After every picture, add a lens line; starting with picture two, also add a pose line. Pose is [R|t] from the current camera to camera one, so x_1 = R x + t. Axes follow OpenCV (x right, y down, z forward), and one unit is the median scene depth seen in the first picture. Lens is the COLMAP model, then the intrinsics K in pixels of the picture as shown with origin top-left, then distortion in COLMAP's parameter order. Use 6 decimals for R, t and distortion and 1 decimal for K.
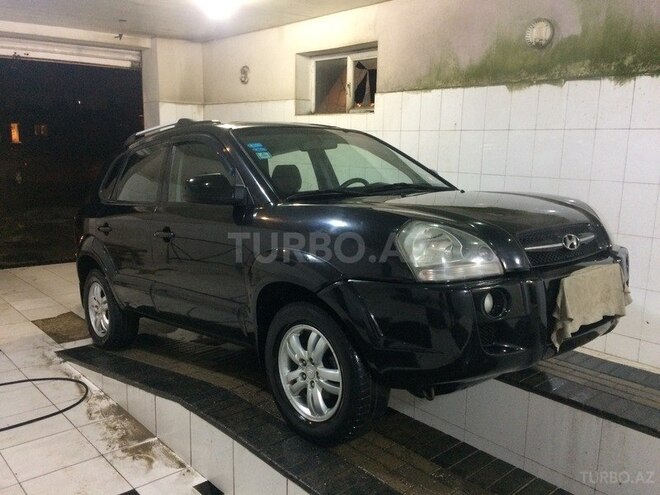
lens RADIAL K [[560.3, 0, 330.0], [0, 560.3, 247.5], [0, 0, 1]] dist [0.113488, -0.149018]
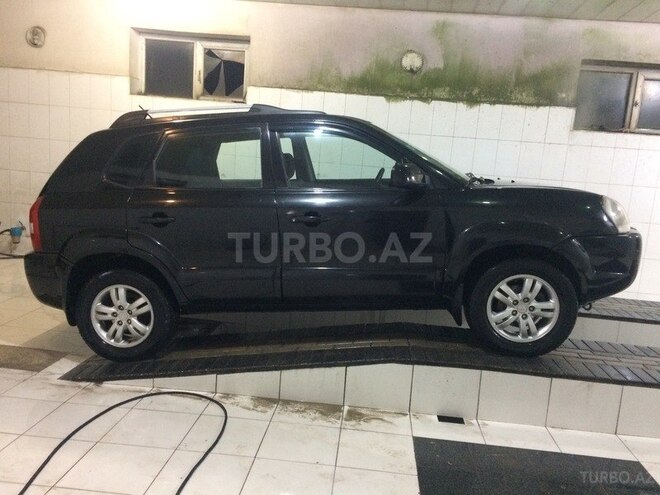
lens RADIAL K [[560.3, 0, 330.0], [0, 560.3, 247.5], [0, 0, 1]] dist [0.113488, -0.149018]
pose [[0.733523, -0.075041, 0.675510, -0.714097], [0.062428, 0.997124, 0.042979, -0.009531], [-0.676792, 0.010645, 0.736097, 0.158512]]
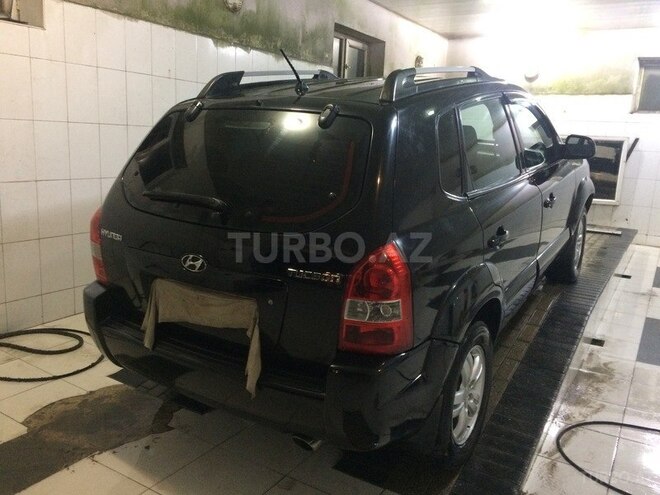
lens RADIAL K [[560.3, 0, 330.0], [0, 560.3, 247.5], [0, 0, 1]] dist [0.113488, -0.149018]
pose [[-0.279817, -0.222935, 0.933811, -0.824427], [0.119433, 0.957026, 0.264266, -0.185887], [-0.952596, 0.185474, -0.241166, 1.189869]]
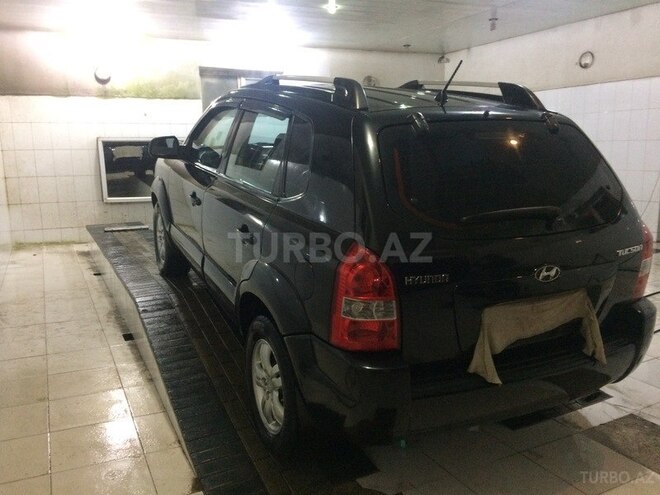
lens RADIAL K [[560.3, 0, 330.0], [0, 560.3, 247.5], [0, 0, 1]] dist [0.113488, -0.149018]
pose [[-0.964176, -0.050292, 0.260454, -0.313809], [0.046626, 0.934446, 0.353040, -0.254888], [-0.261135, 0.352536, -0.898625, 1.639100]]
